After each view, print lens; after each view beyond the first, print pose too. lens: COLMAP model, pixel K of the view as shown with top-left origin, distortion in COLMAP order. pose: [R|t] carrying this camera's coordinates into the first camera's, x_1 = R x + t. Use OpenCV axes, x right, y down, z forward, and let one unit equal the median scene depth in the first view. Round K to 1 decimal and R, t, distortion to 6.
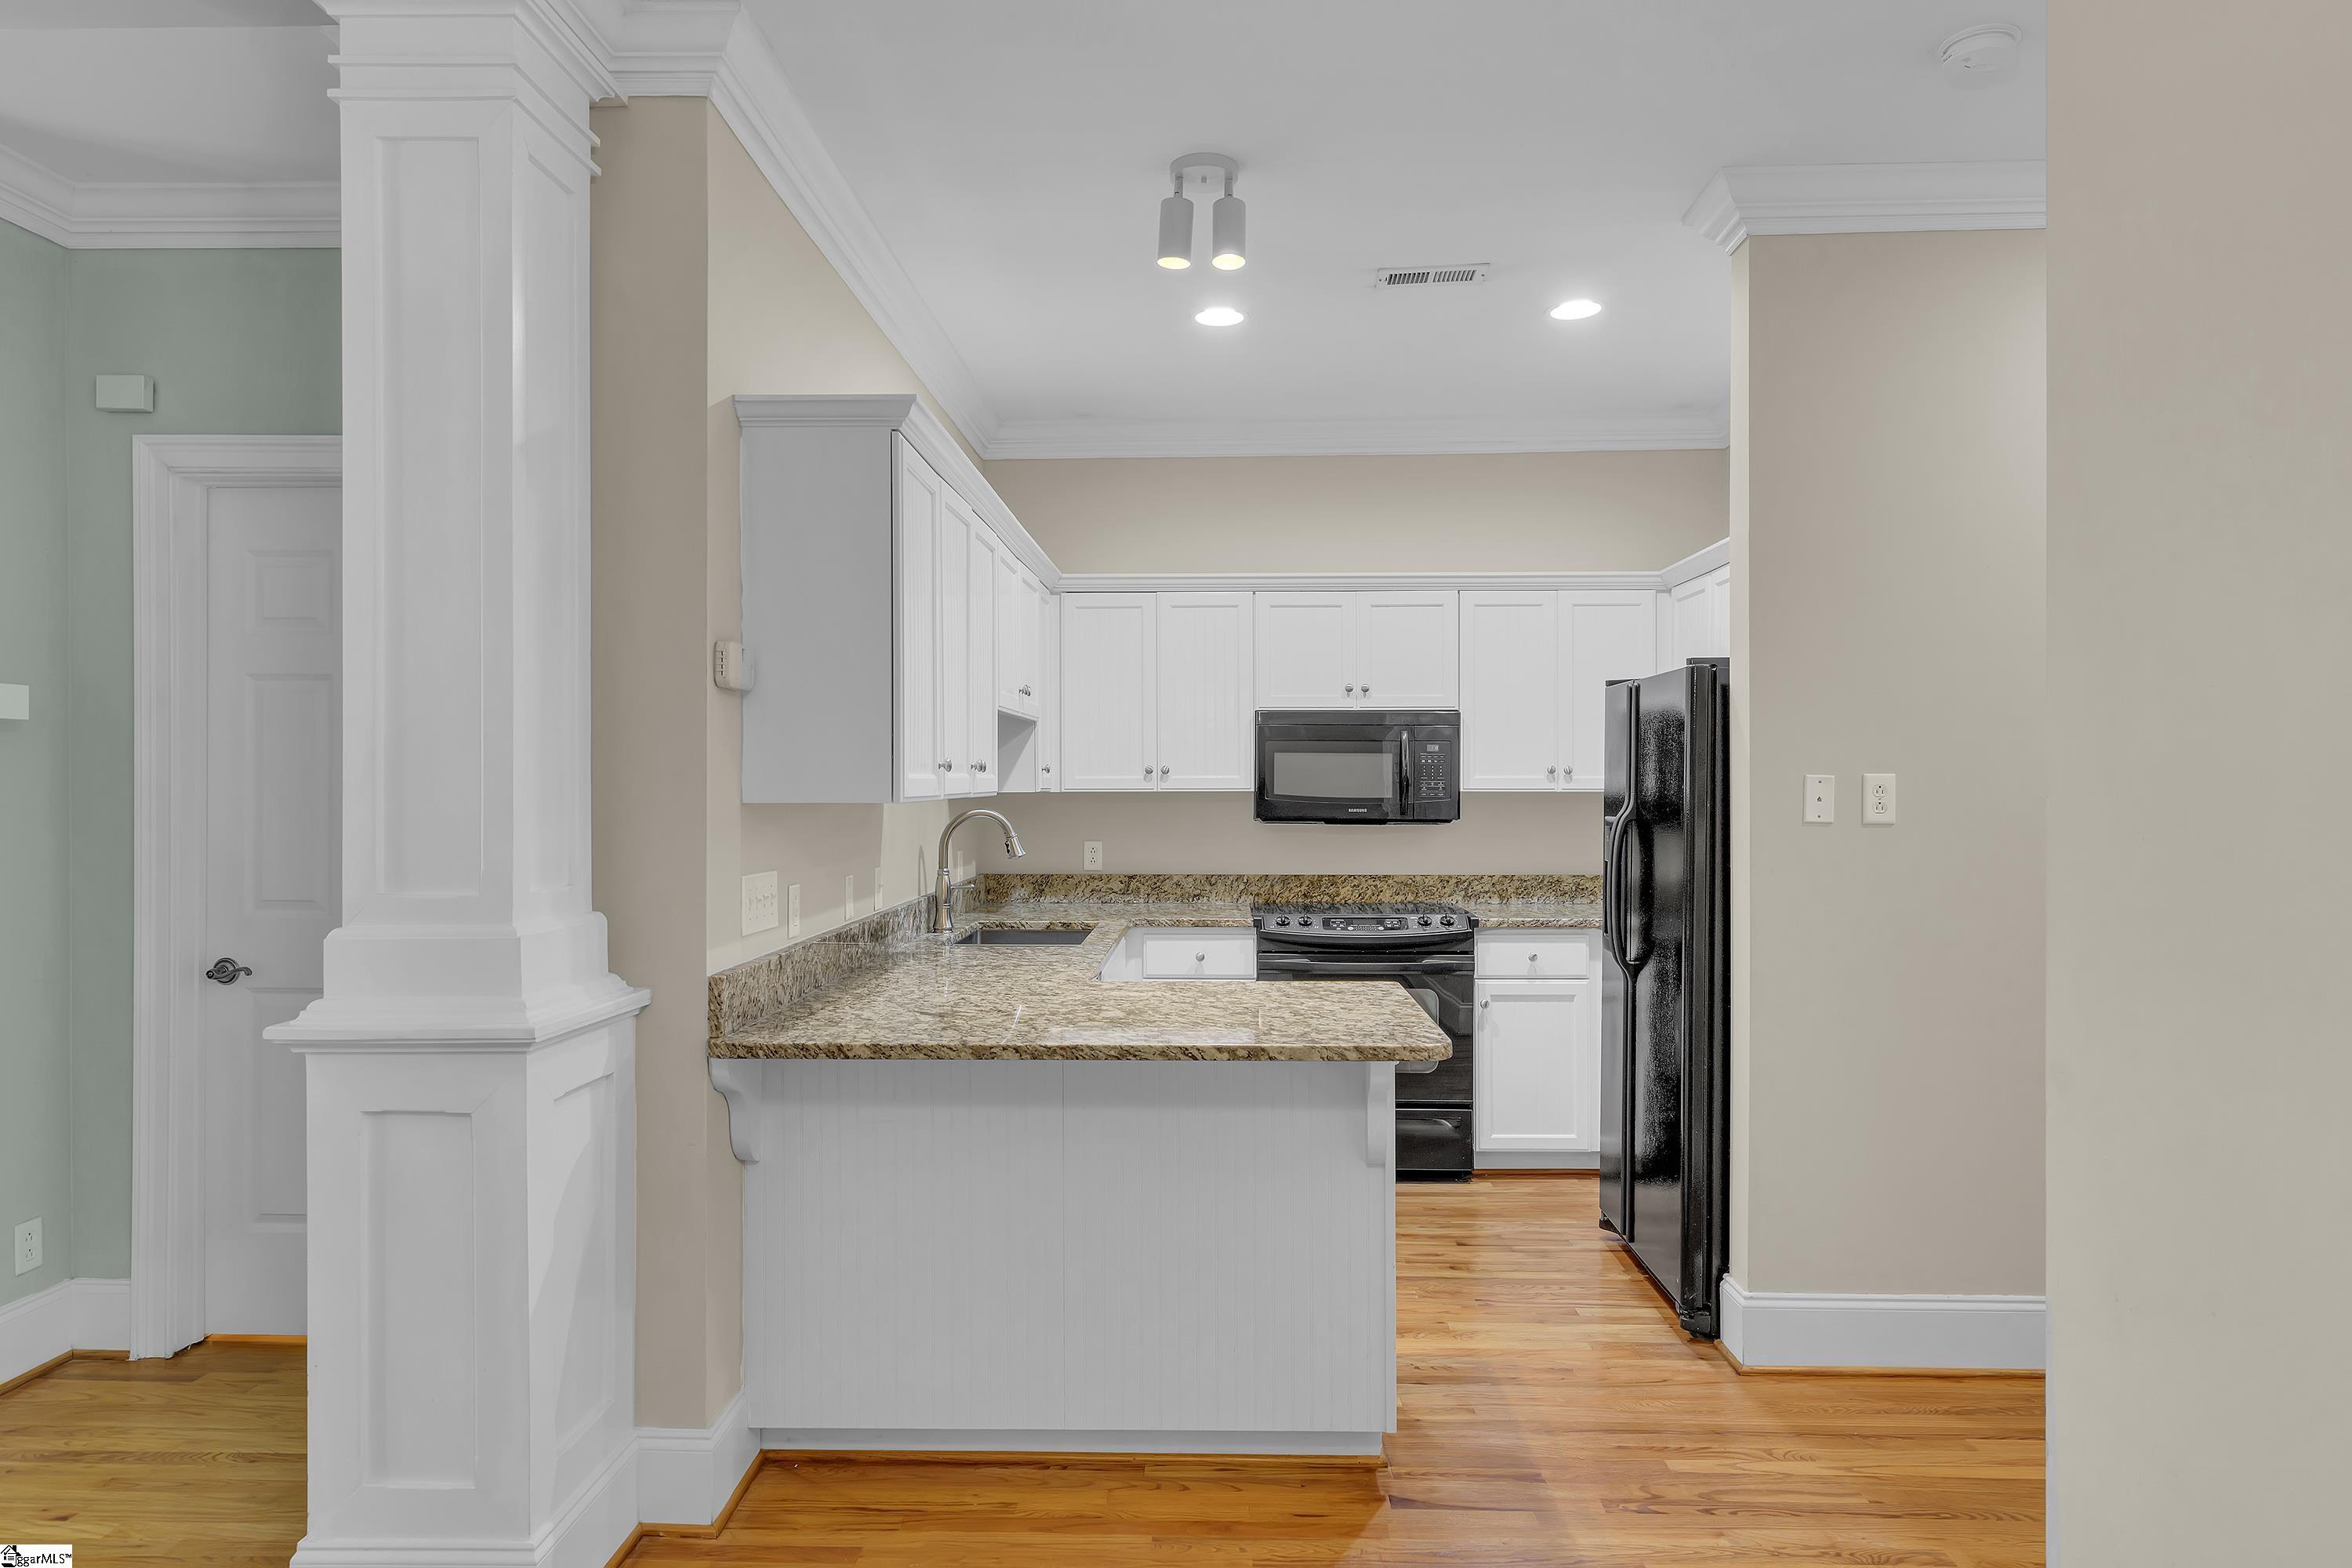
lens RADIAL K [[1428.7, 0, 1180.9], [0, 1428.7, 784.4], [0, 0, 1]] dist [0.004743, 0.002912]
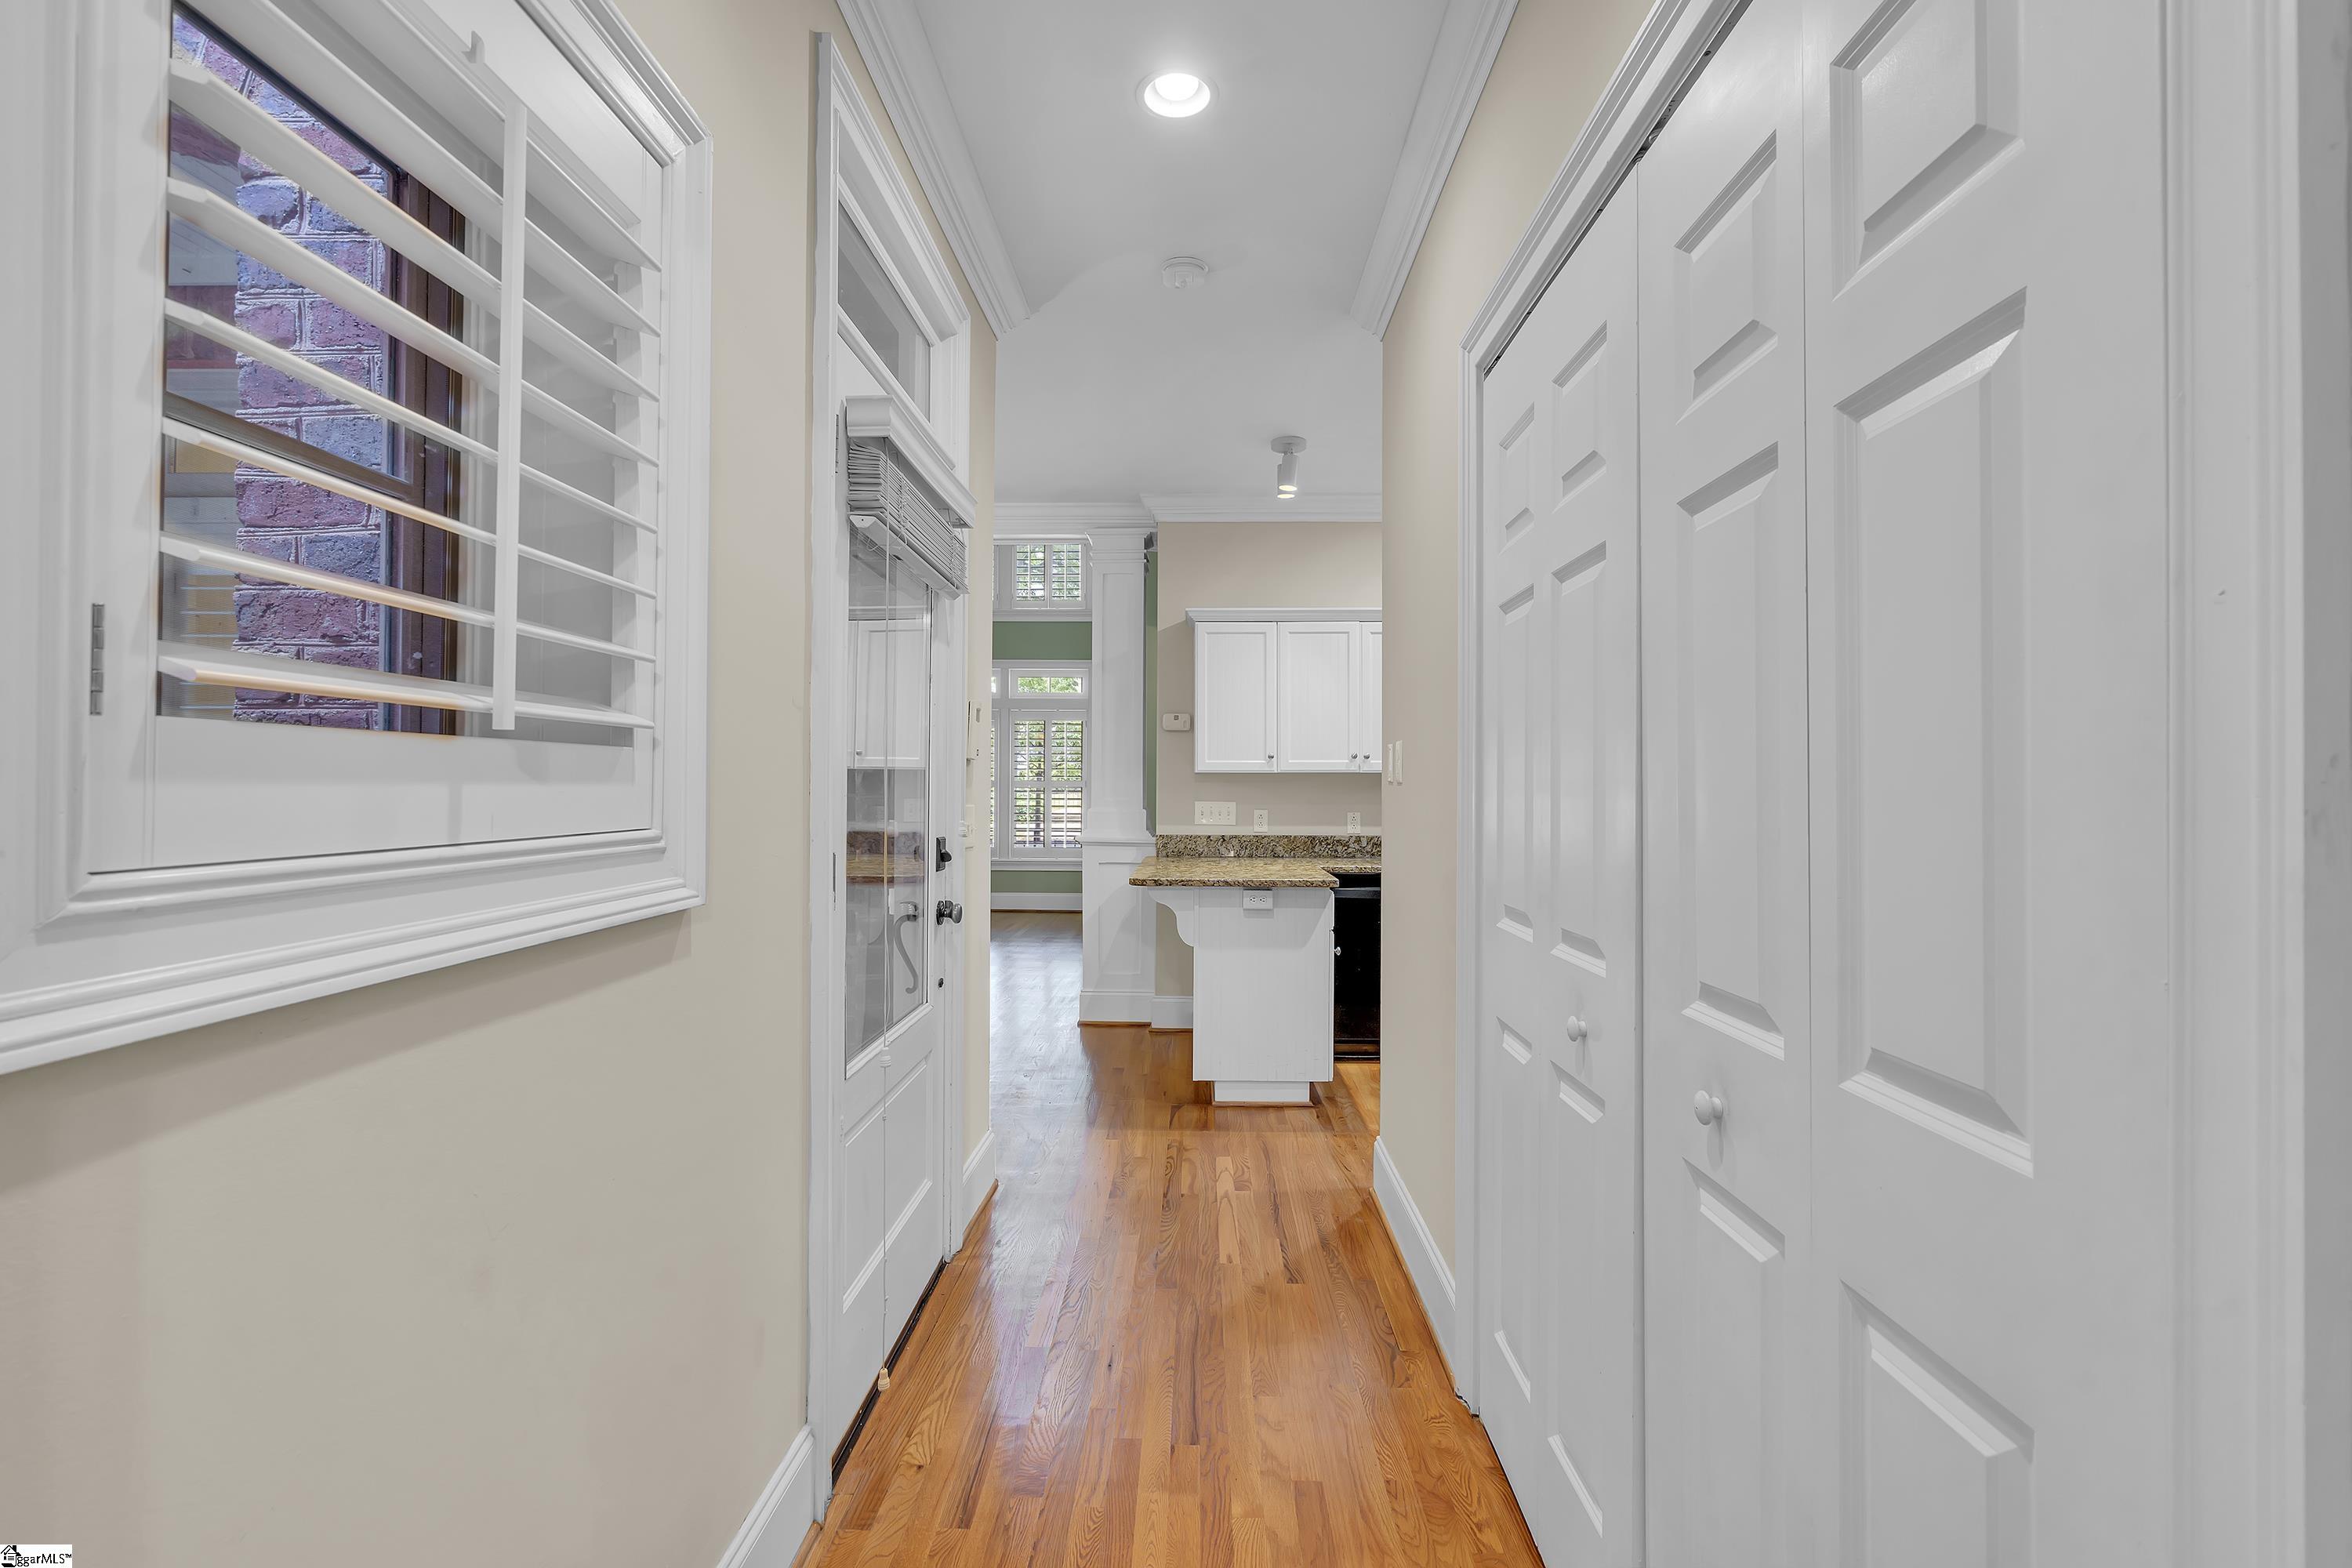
lens RADIAL K [[1043.4, 0, 1175.1], [0, 1043.4, 785.2], [0, 0, 1]] dist [-0.001437, 0.000263]
pose [[0.008473, -0.005667, -0.999948, 1.306385], [-0.003668, 0.999977, -0.005698, 0.036622], [0.999957, 0.003716, 0.008452, 0.771696]]
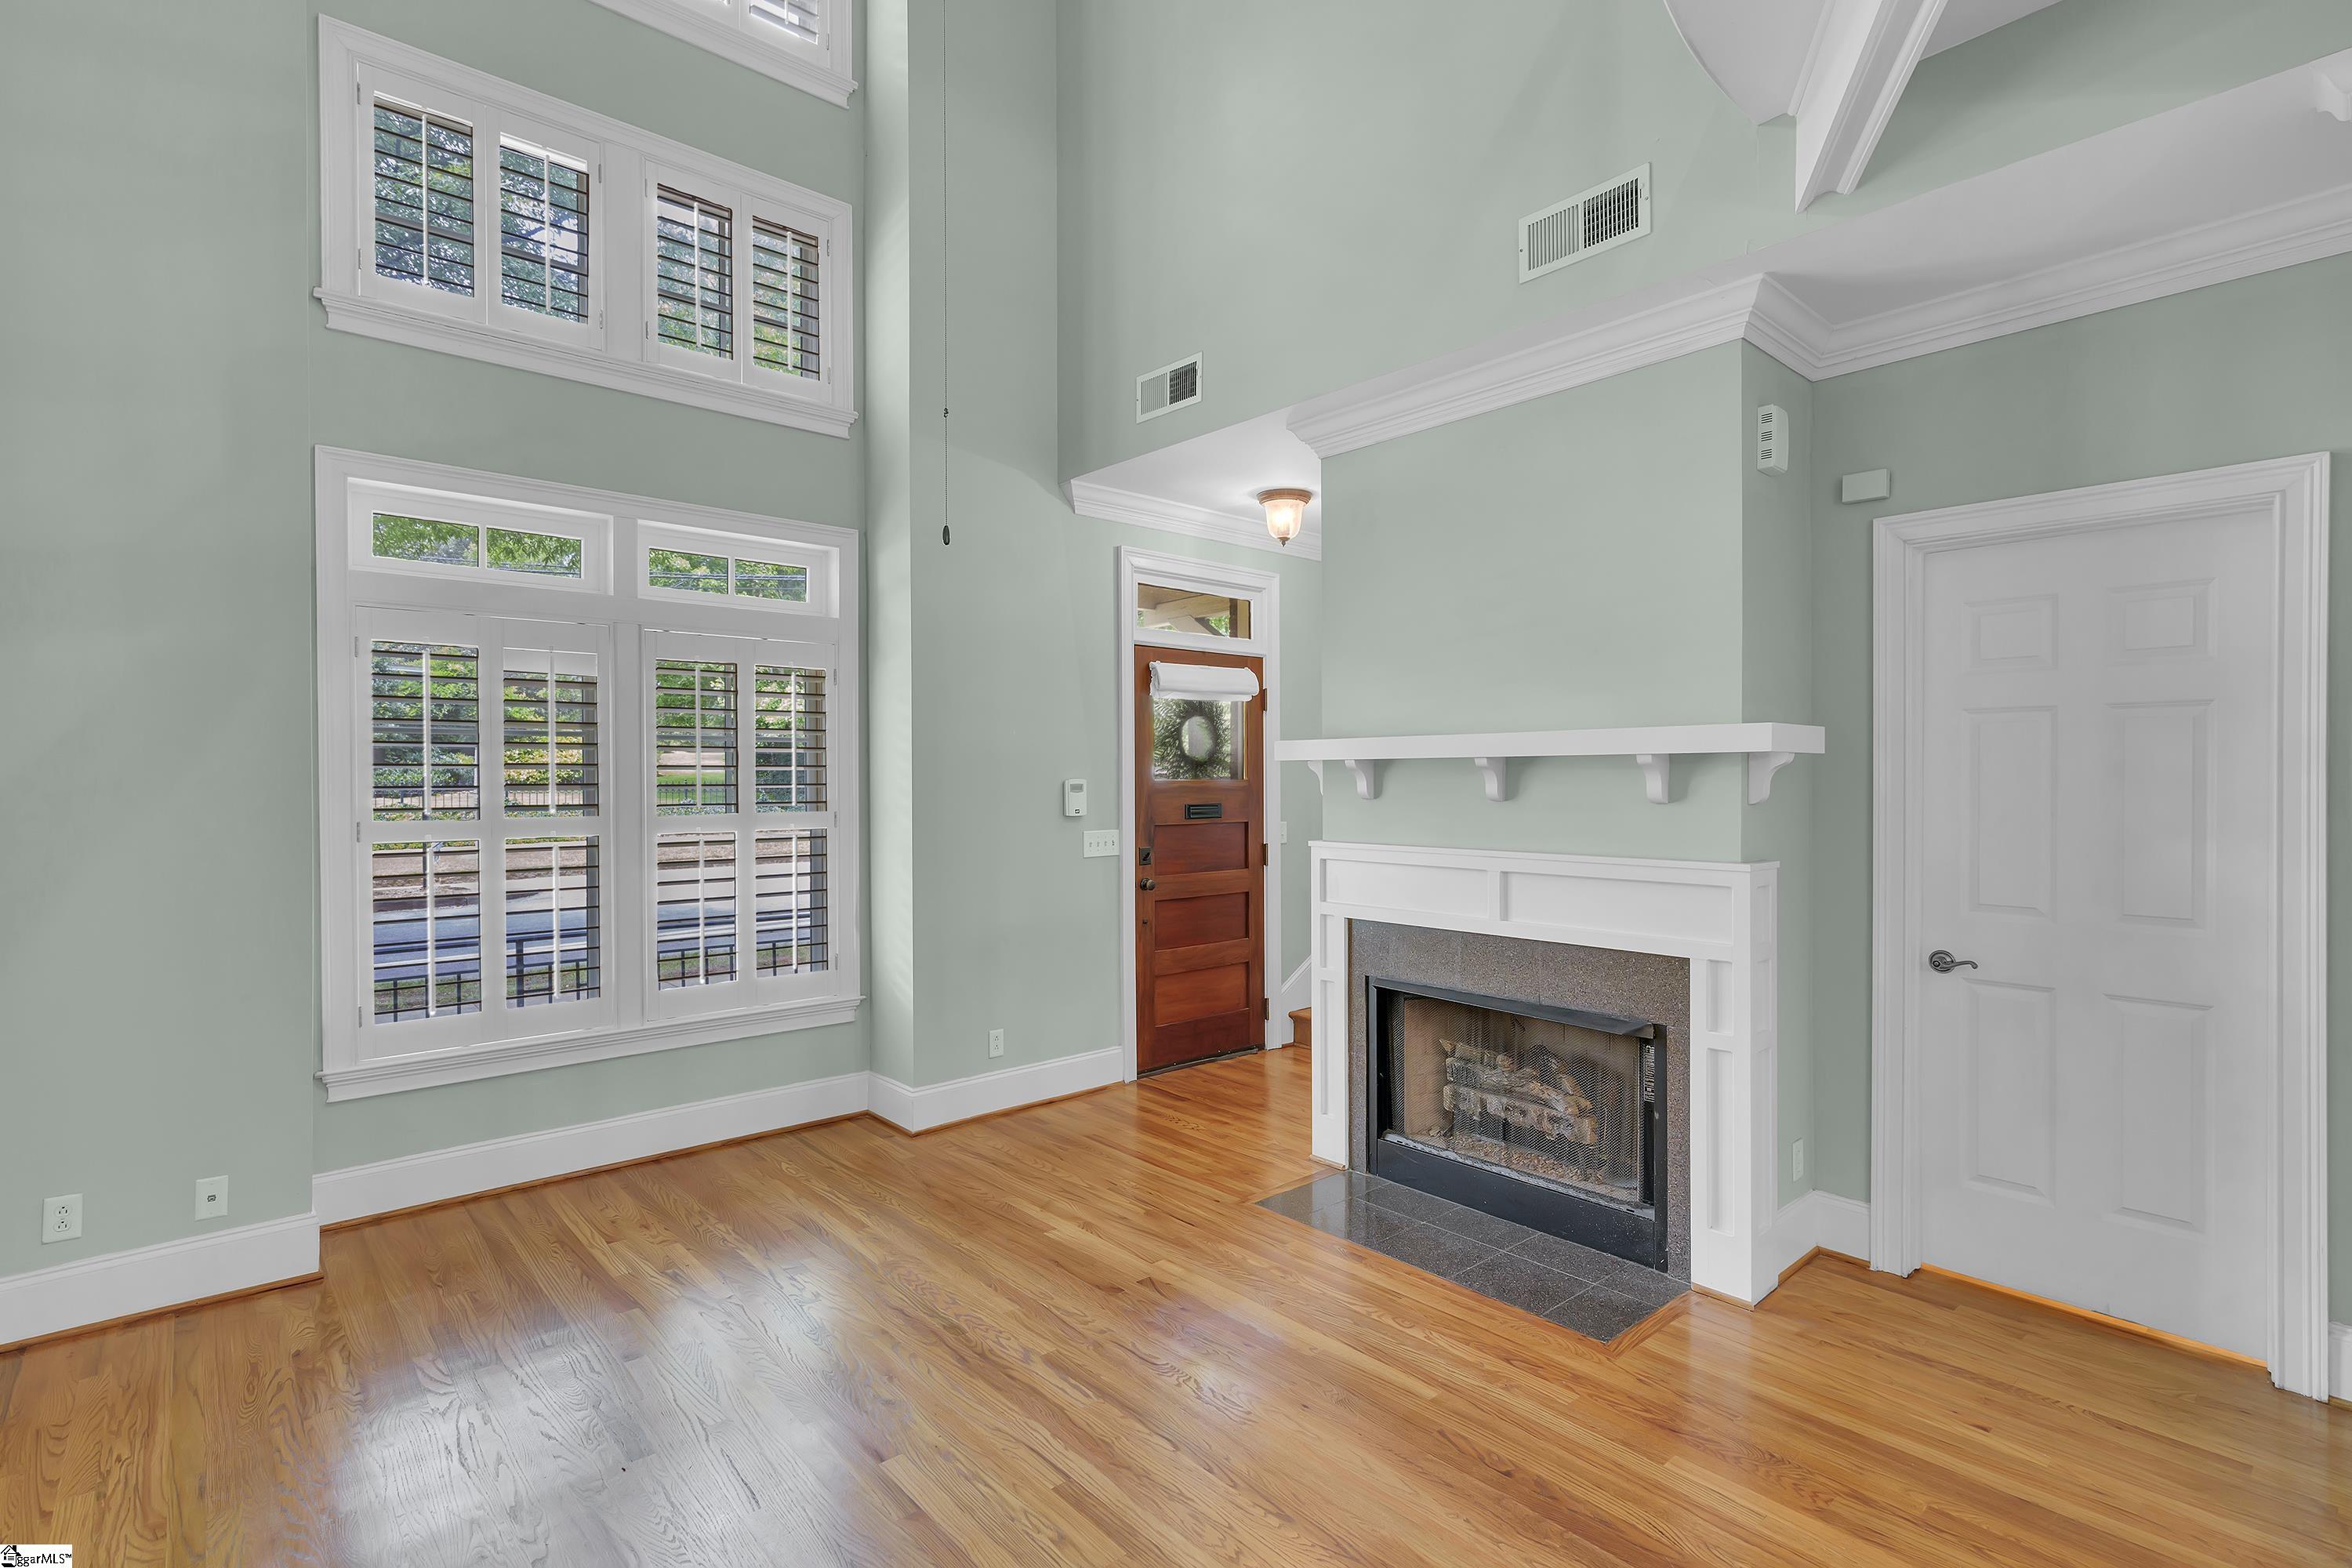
lens RADIAL K [[1112.0, 0, 1176.0], [0, 1112.0, 784.0], [0, 0, 1]] dist [-0.000836, 0.000345]
pose [[0.689769, 0.000621, -0.724029, -0.448053], [0.002801, 0.999990, 0.003526, -0.021178], [0.724024, -0.004460, 0.689761, -0.089236]]
